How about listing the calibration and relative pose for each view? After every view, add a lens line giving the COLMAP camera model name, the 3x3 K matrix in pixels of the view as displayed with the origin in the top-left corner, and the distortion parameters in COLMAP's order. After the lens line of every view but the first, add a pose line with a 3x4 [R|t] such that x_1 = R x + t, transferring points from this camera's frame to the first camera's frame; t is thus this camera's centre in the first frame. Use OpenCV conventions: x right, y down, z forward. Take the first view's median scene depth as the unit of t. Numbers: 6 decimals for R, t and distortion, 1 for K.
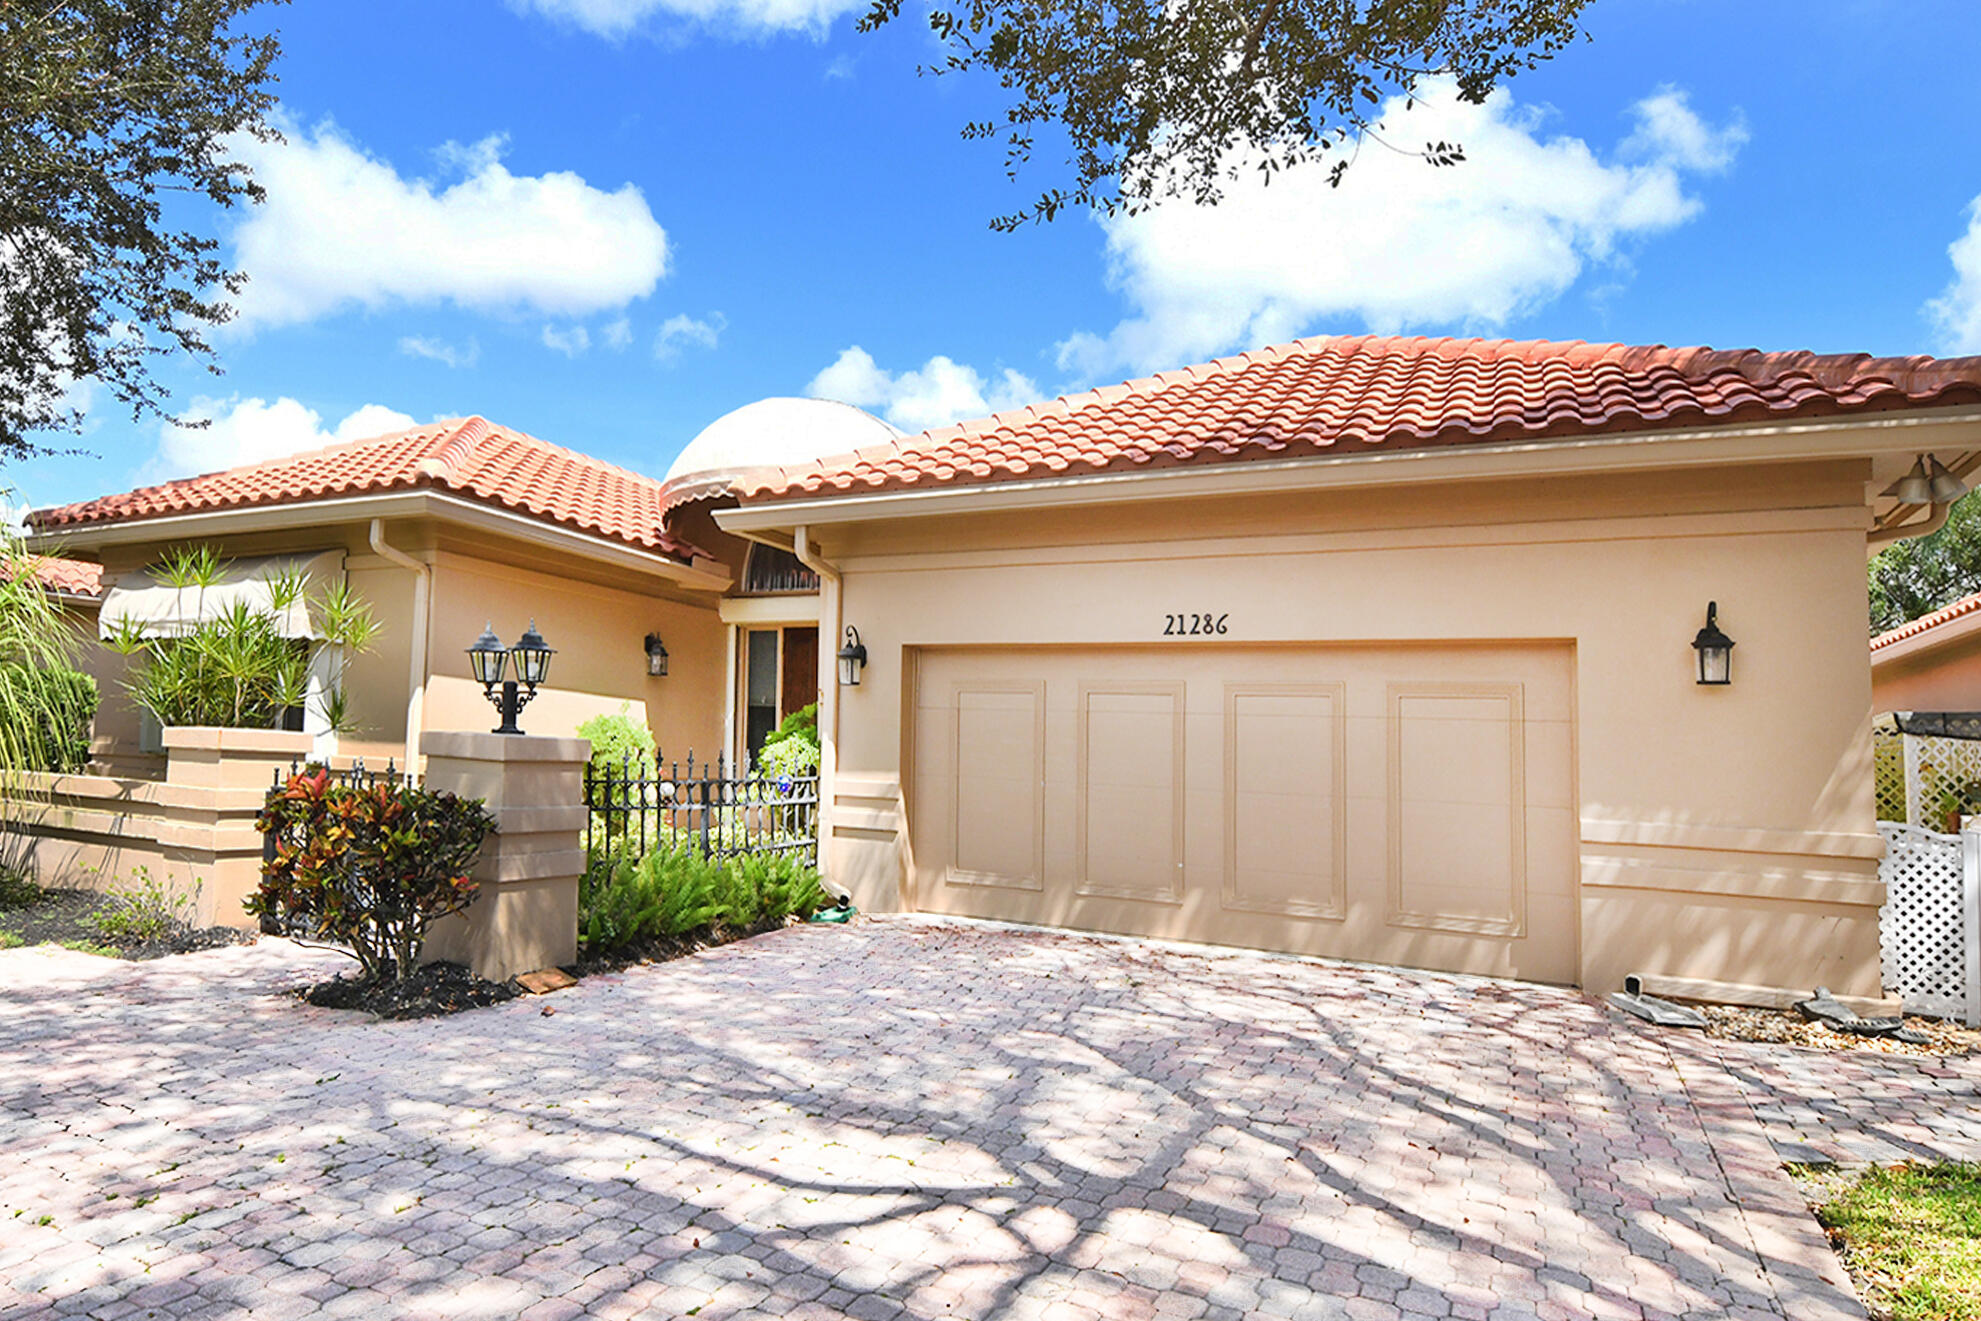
lens RADIAL K [[1005.4, 0, 990.8], [0, 1005.4, 644.9], [0, 0, 1]] dist [-0.005635, -0.000862]
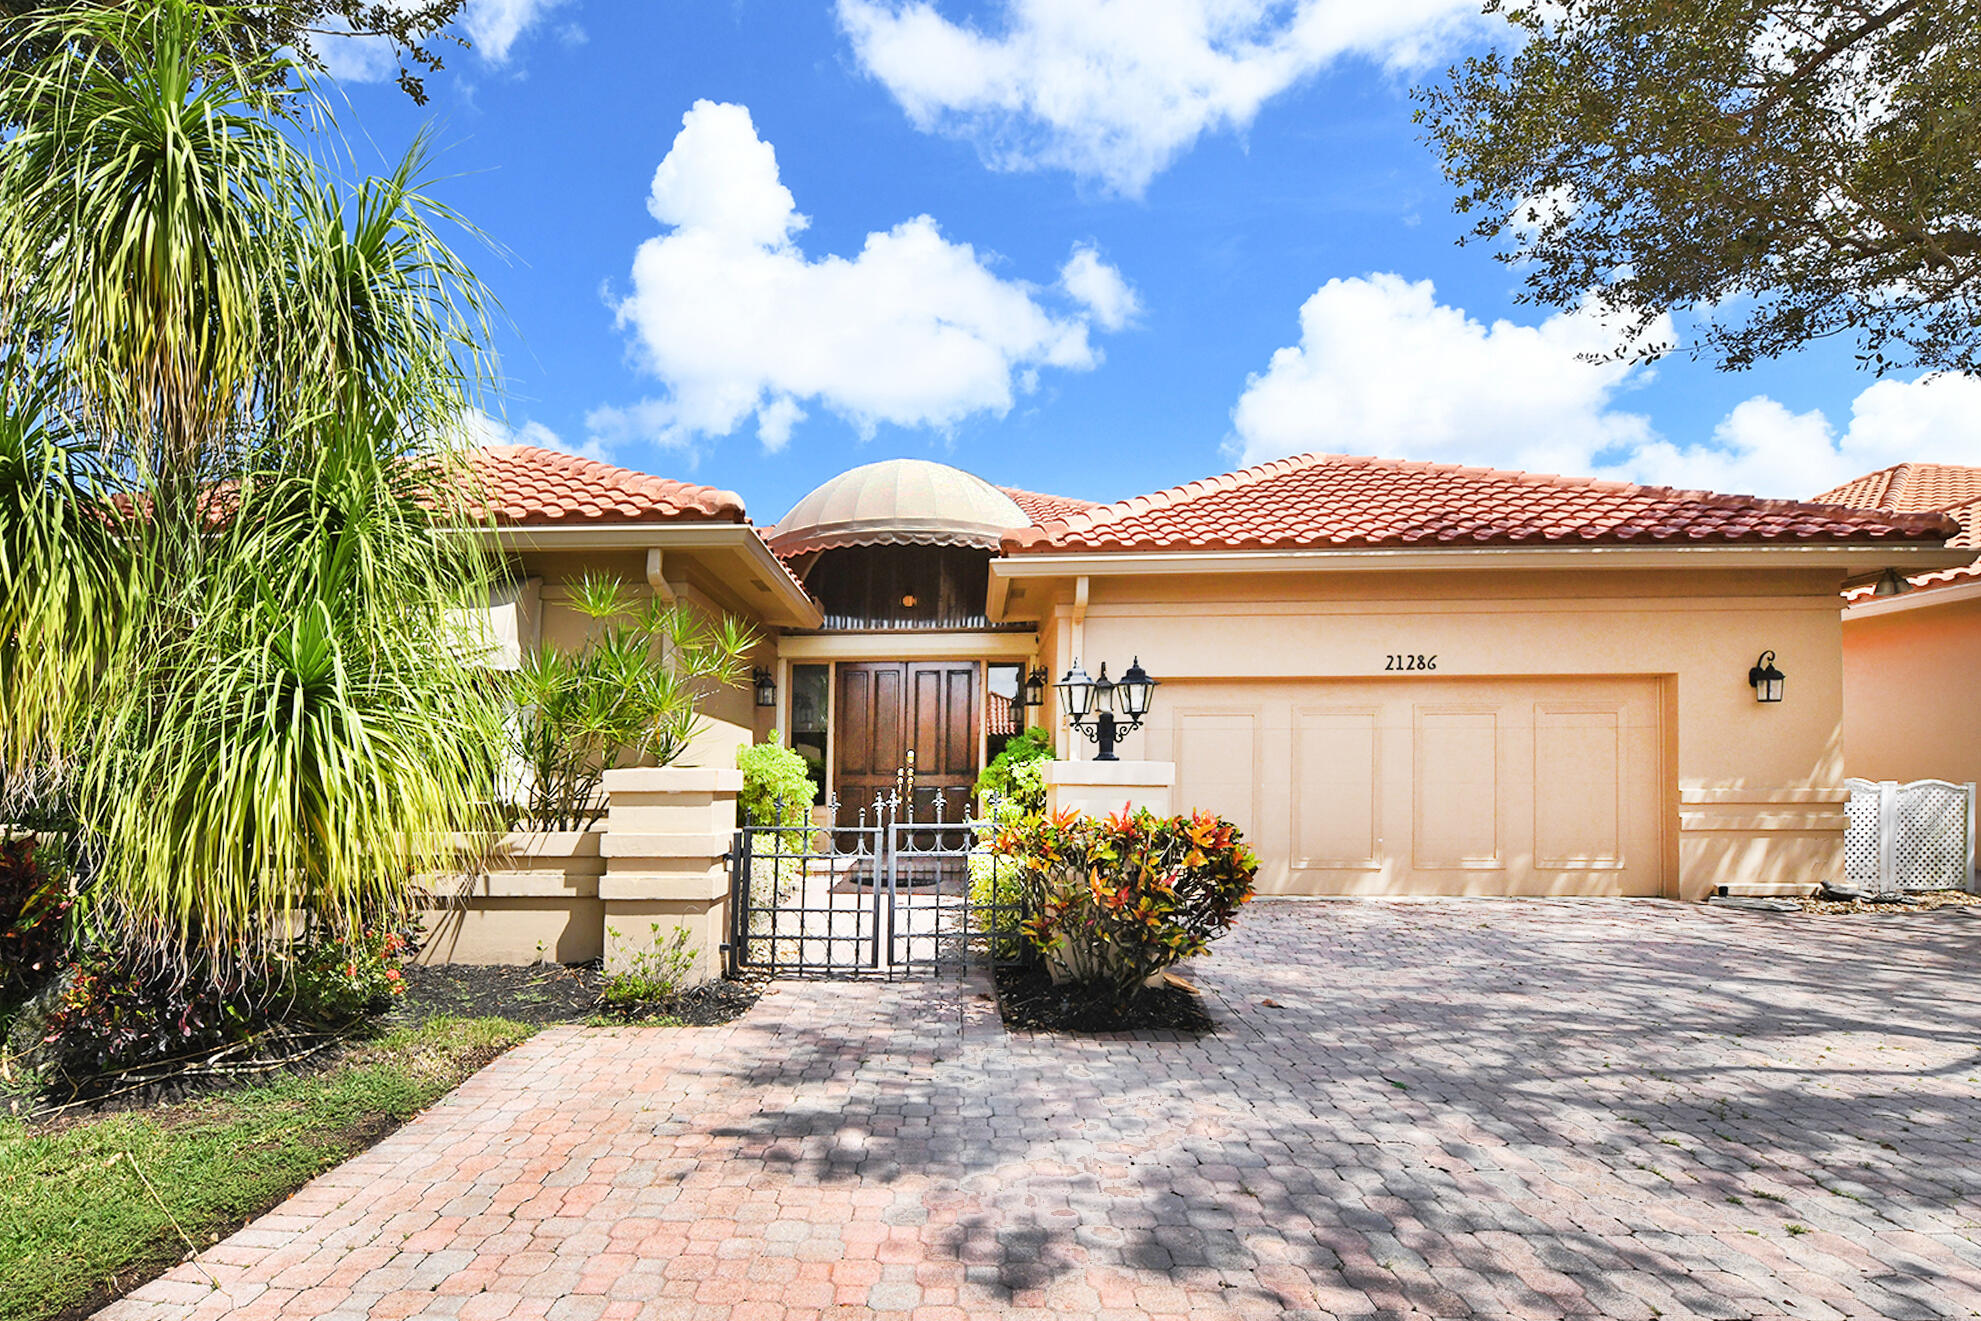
lens RADIAL K [[811.6, 0, 991.9], [0, 811.6, 672.5], [0, 0, 1]] dist [-0.004771, 0.001026]
pose [[0.928356, 0.000948, 0.371692, -0.844775], [0.000360, 0.999994, -0.003450, -0.003636], [-0.371693, 0.003336, 0.928350, 0.210814]]
